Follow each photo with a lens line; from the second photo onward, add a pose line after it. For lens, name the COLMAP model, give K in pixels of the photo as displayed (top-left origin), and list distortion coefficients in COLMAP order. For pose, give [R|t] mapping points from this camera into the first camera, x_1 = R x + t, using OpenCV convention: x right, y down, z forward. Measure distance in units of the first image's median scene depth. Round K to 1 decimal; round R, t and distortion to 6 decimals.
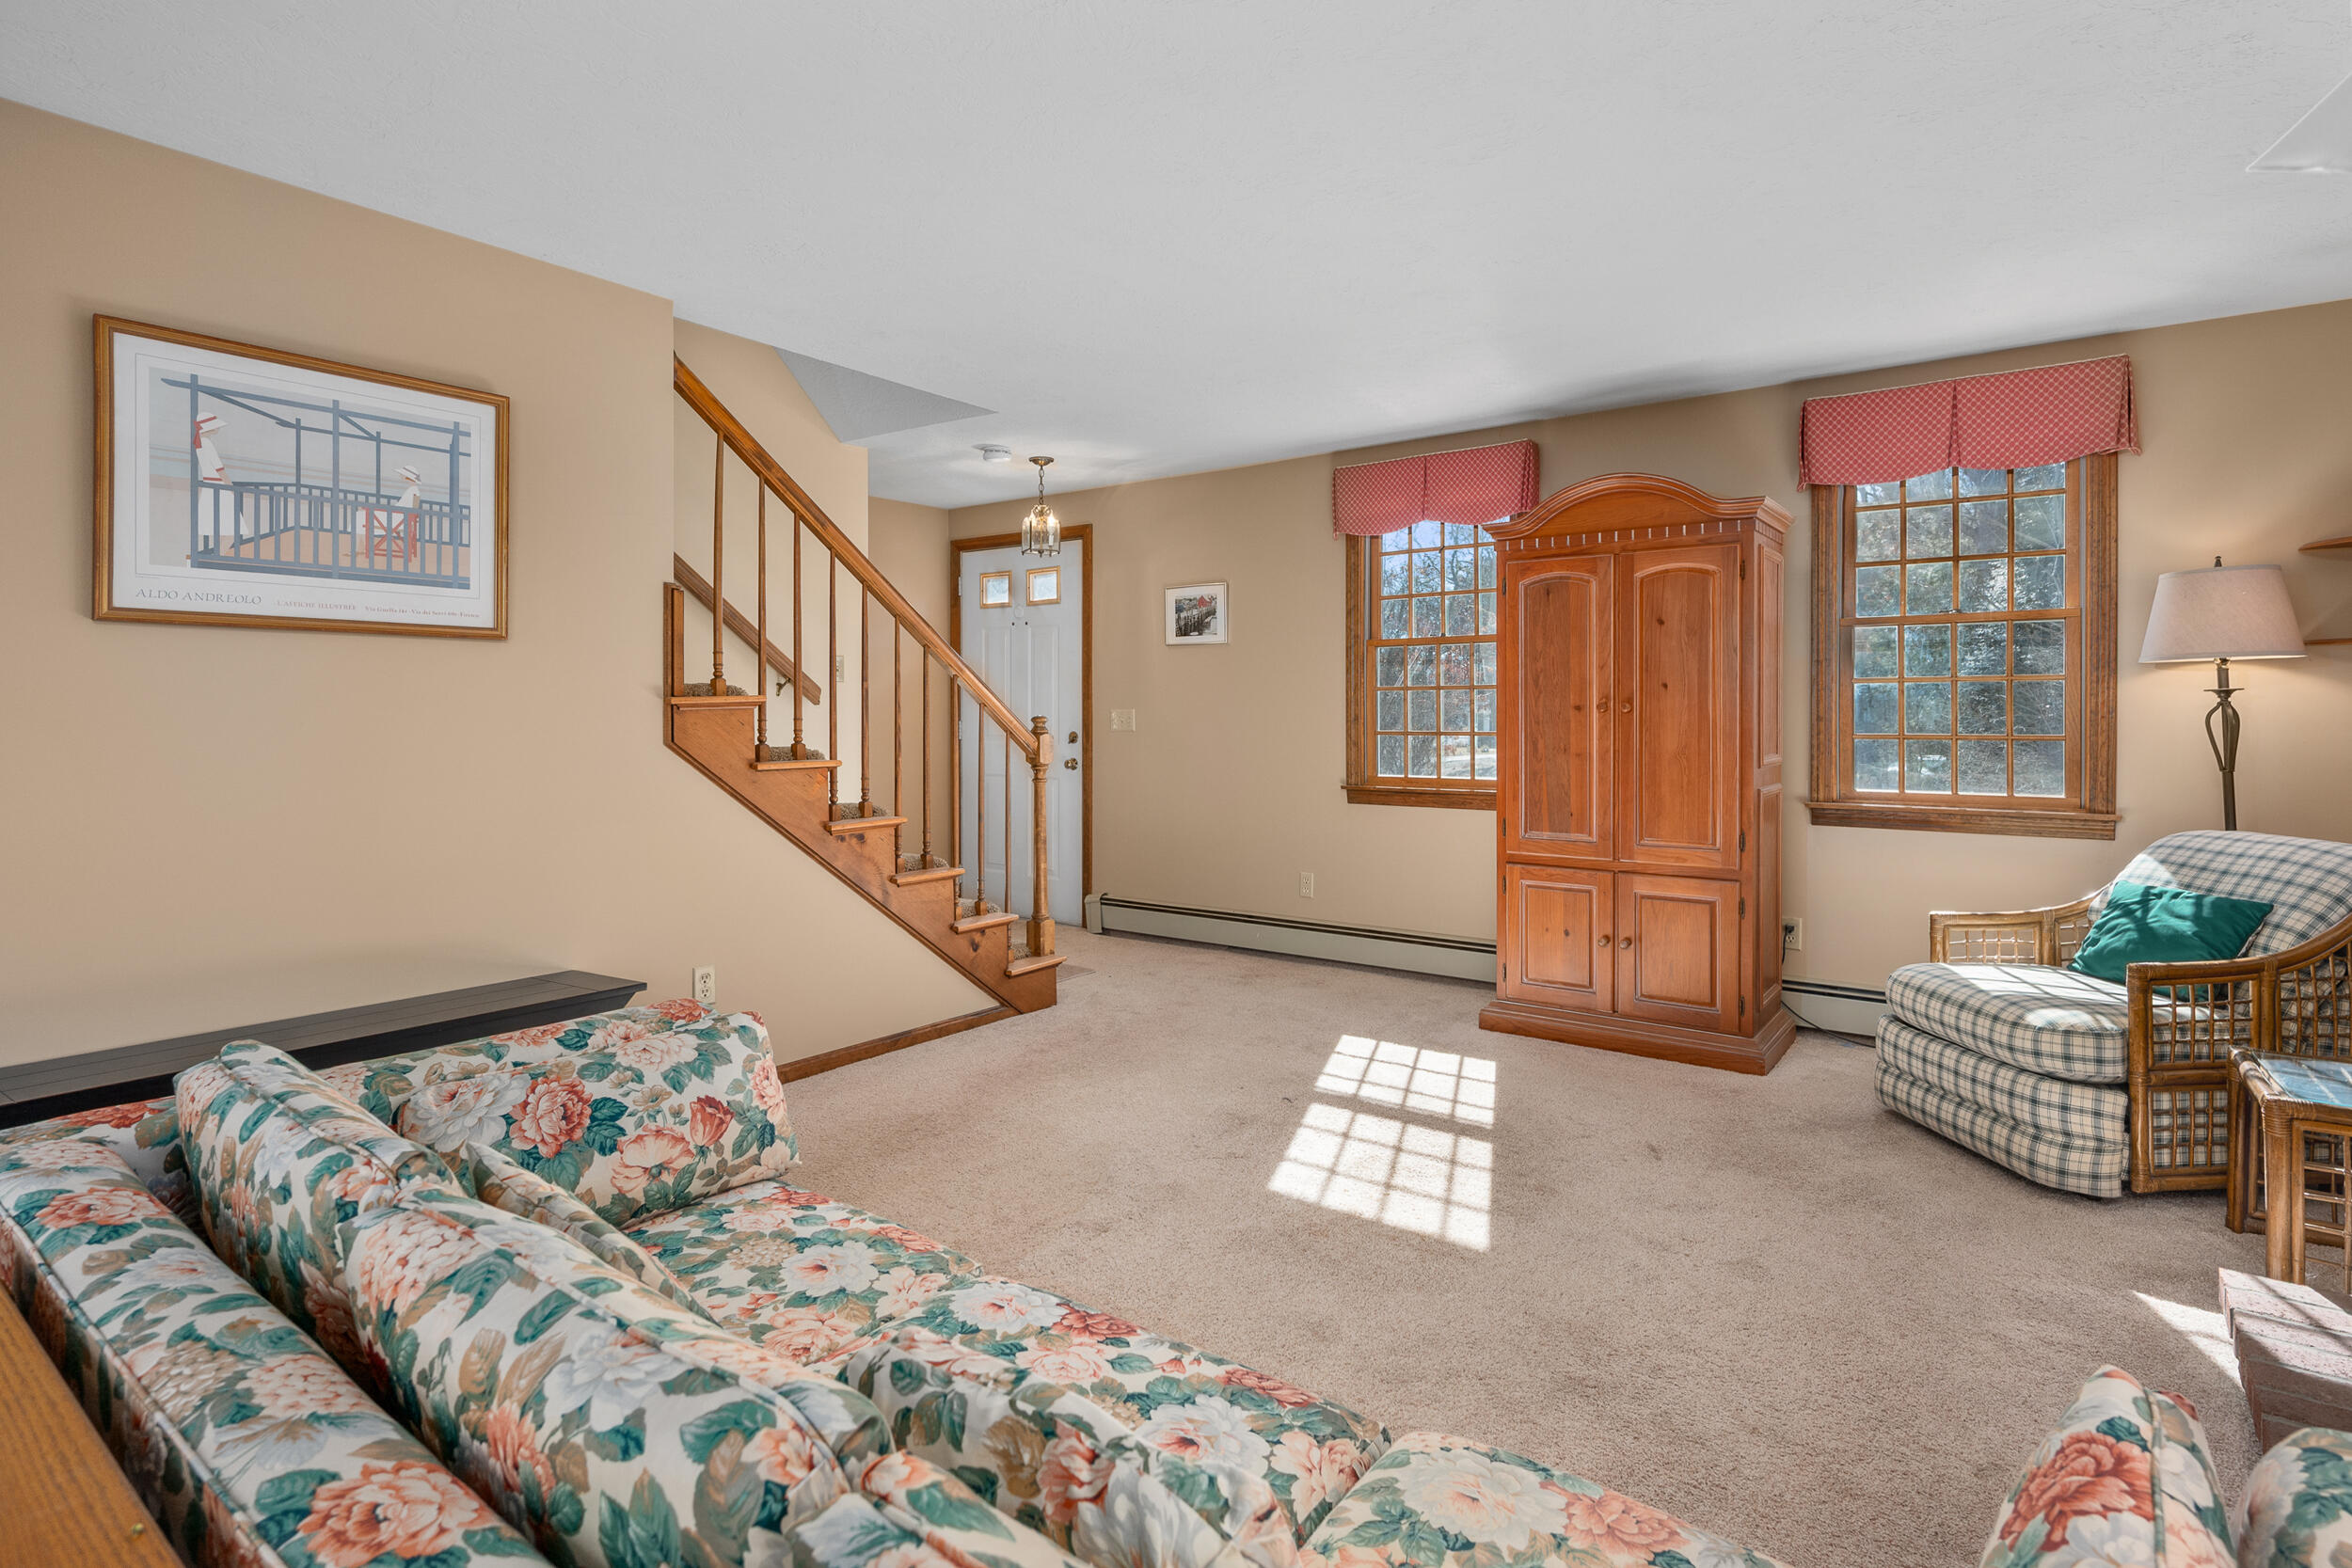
lens RADIAL K [[1167.2, 0, 1181.5], [0, 1167.2, 751.7], [0, 0, 1]] dist [0.037672, -0.000035]
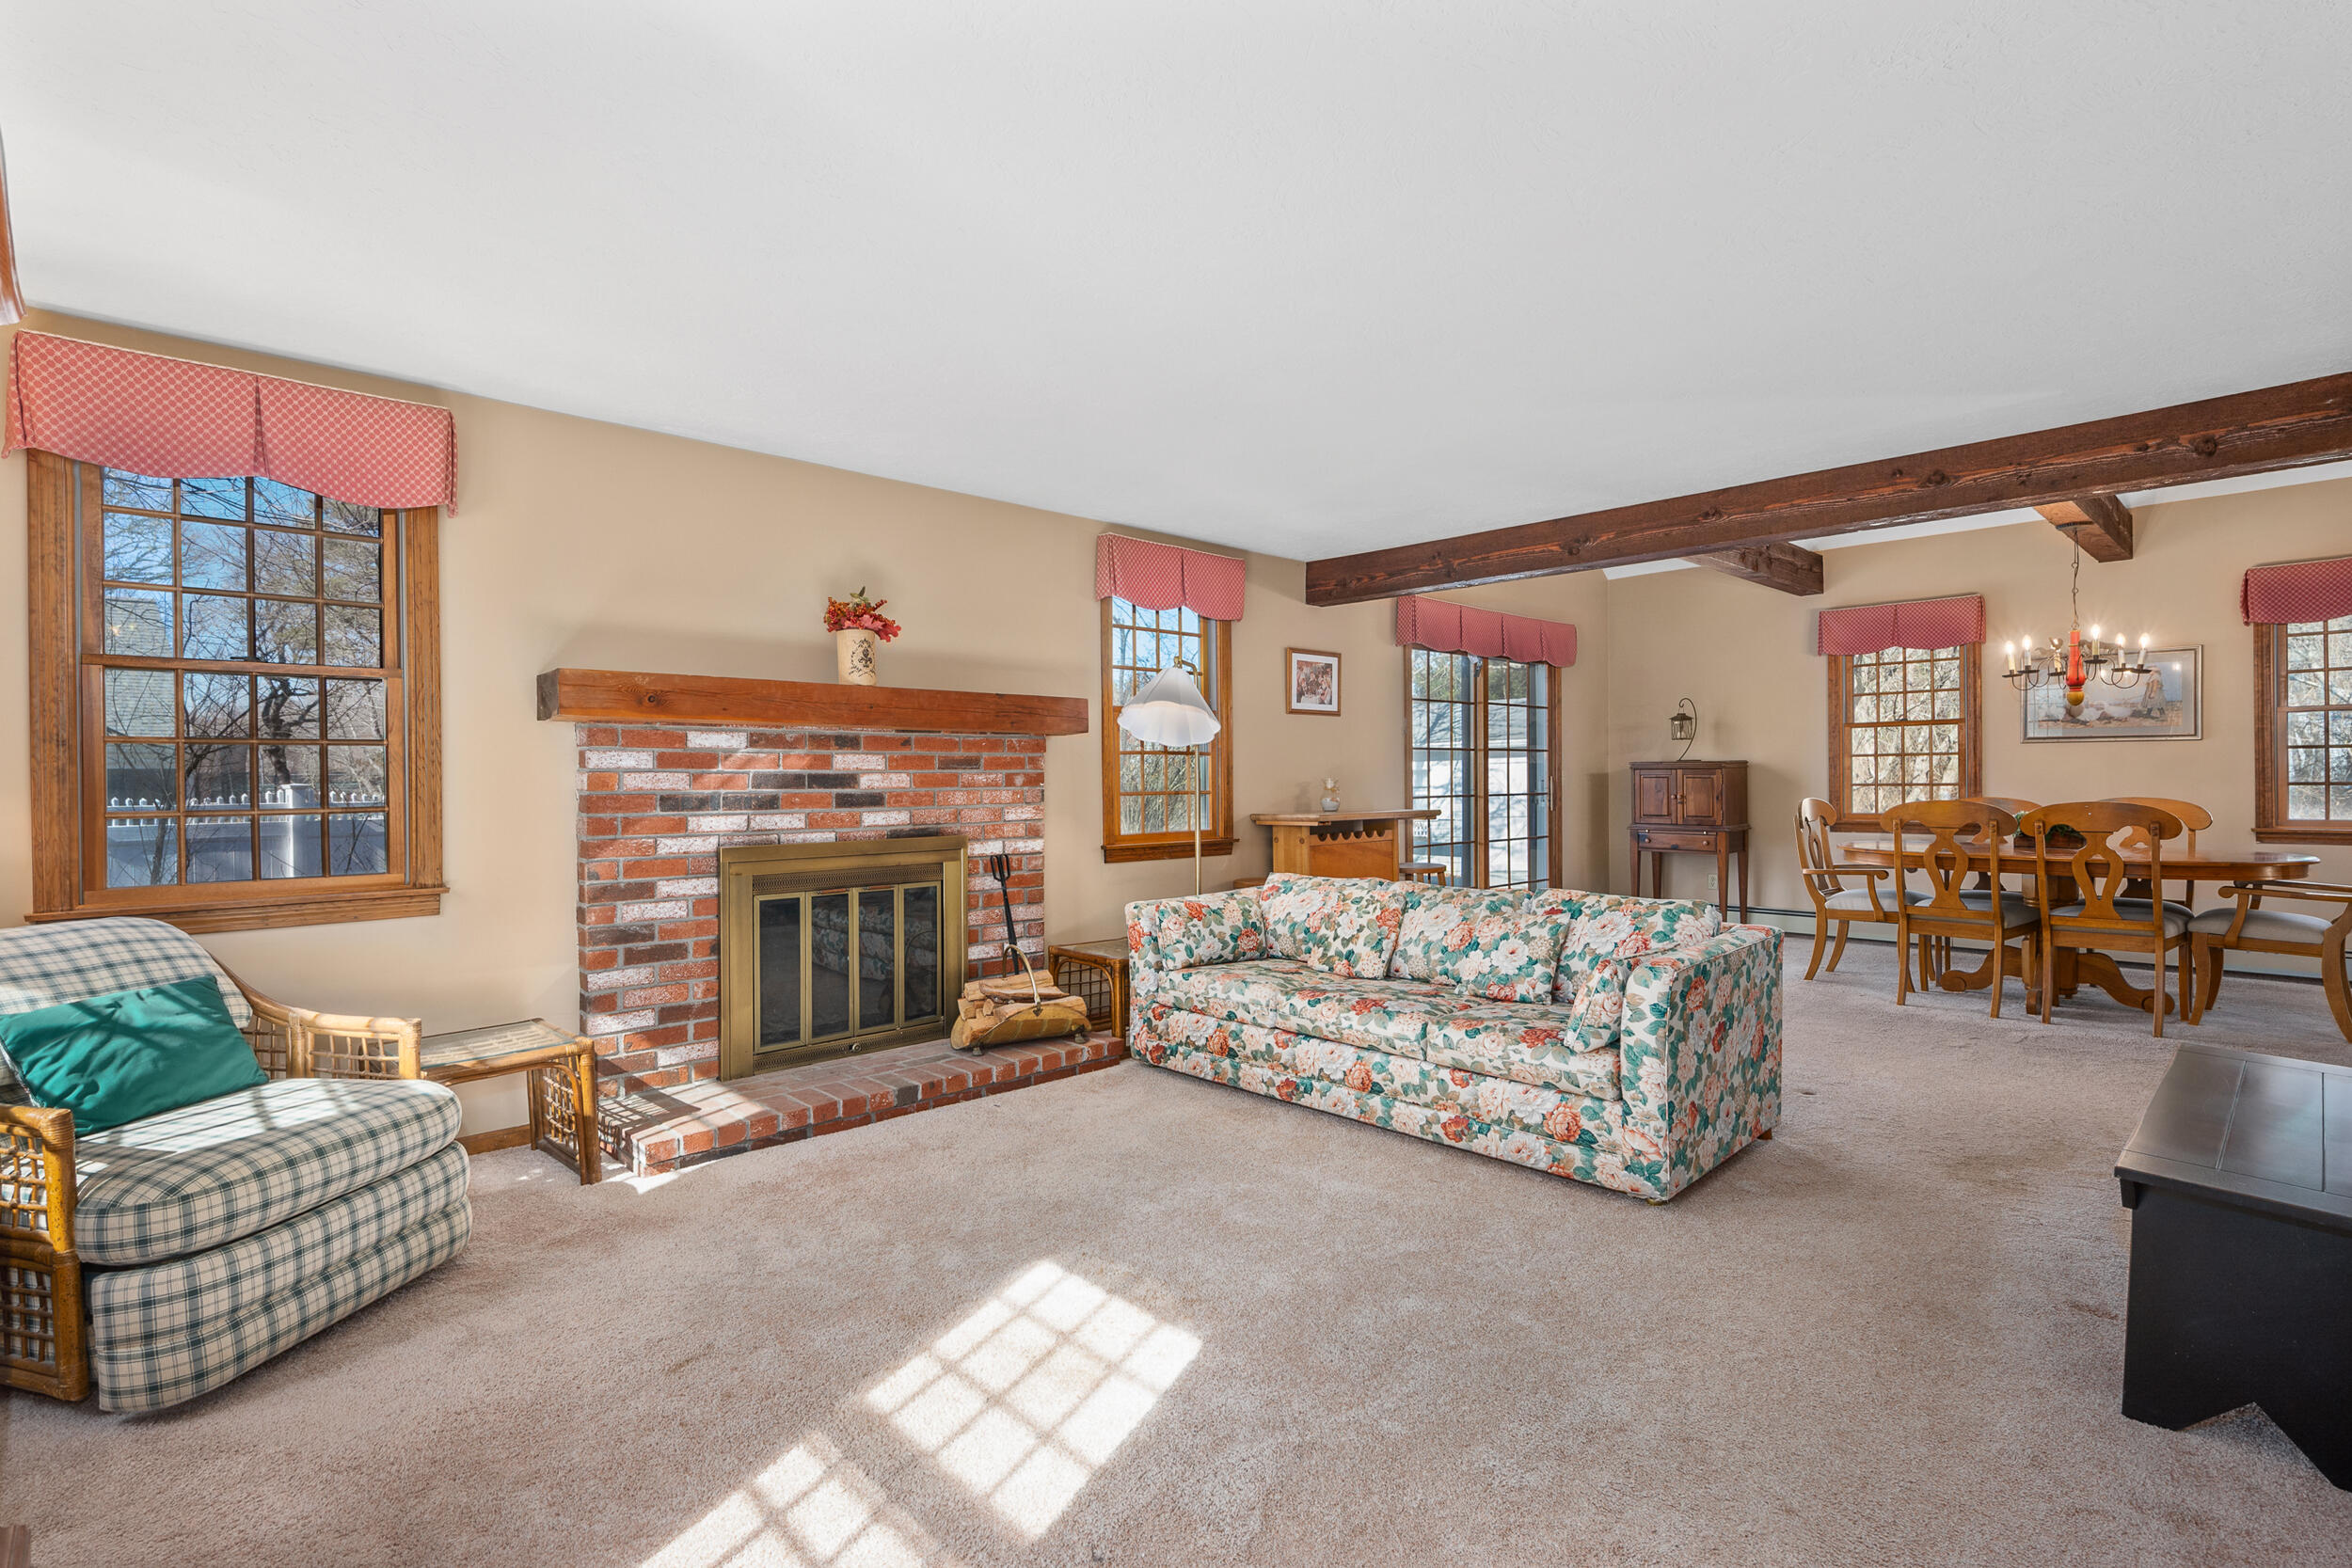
lens RADIAL K [[1124.5, 0, 1176.0], [0, 1124.5, 784.0], [0, 0, 1]] dist [0.001887, -0.000180]
pose [[-0.987549, 0.003983, 0.157262, -0.020804], [0.008784, 0.999516, 0.029846, -0.036992], [-0.157067, 0.030856, -0.987106, 1.280968]]
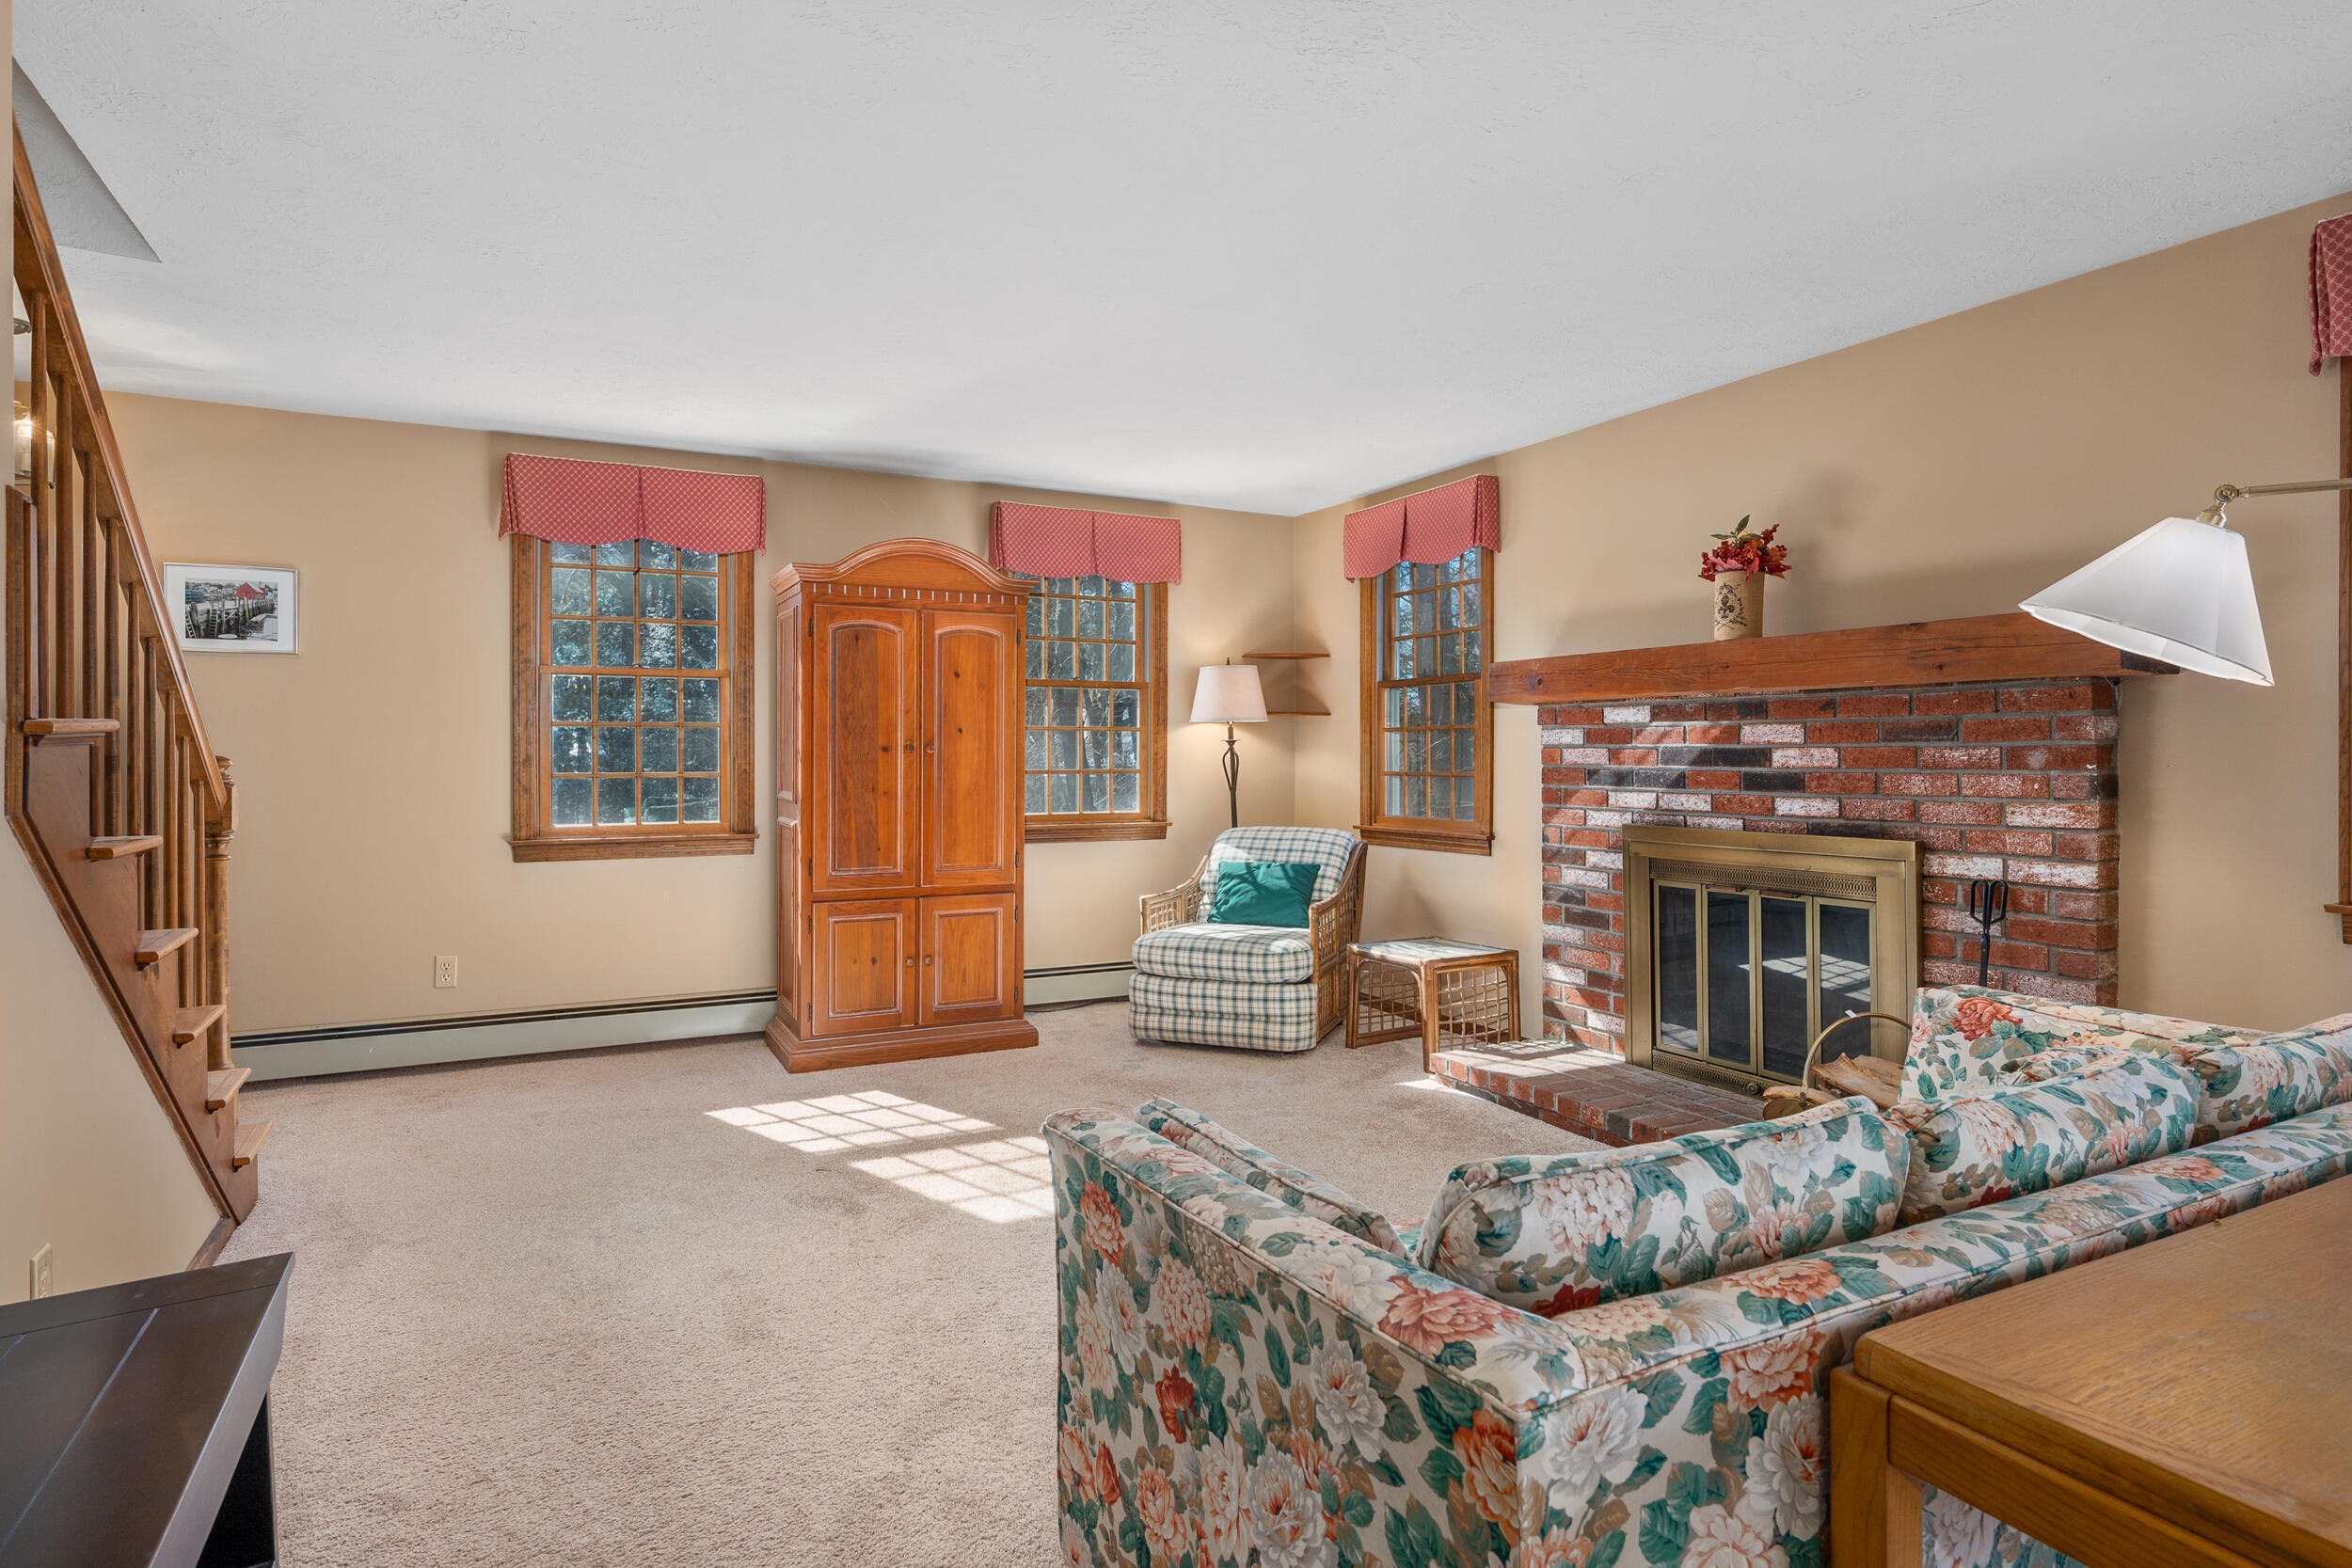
lens RADIAL K [[1310.9, 0, 1178.6], [0, 1310.9, 751.9], [0, 0, 1]] dist [0.002159, -0.000132]
pose [[0.448978, -0.001867, 0.893541, -0.637879], [0.025253, 0.999625, -0.010600, -0.015812], [-0.893186, 0.027324, 0.448856, 0.232064]]
